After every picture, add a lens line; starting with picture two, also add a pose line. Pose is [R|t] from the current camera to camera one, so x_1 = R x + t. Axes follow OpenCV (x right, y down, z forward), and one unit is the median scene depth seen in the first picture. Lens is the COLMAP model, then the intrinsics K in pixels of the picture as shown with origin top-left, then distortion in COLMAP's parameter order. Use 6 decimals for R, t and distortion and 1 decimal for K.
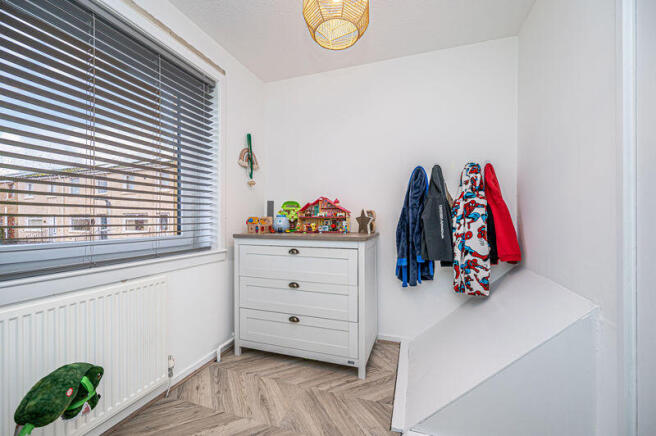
lens RADIAL K [[260.1, 0, 346.6], [0, 260.1, 221.7], [0, 0, 1]] dist [-0.004410, 0.000042]
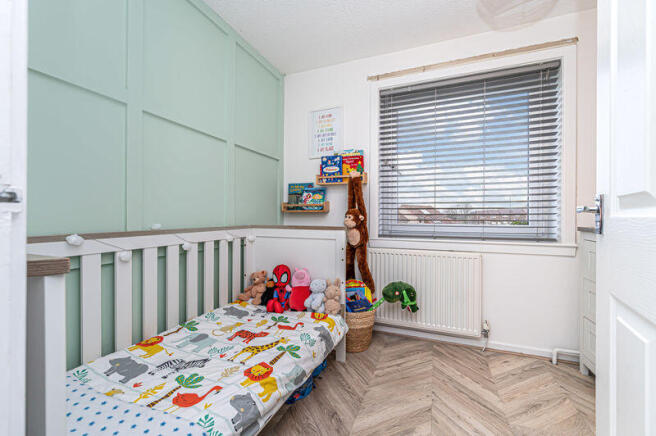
lens RADIAL K [[260.1, 0, 328.8], [0, 260.1, 214.0], [0, 0, 1]] dist [-0.004410, 0.000042]
pose [[-0.030584, 0.002227, -0.999530, 0.499298], [-0.006872, 0.999973, 0.002438, 0.010774], [0.999509, 0.006943, -0.030568, 0.247207]]
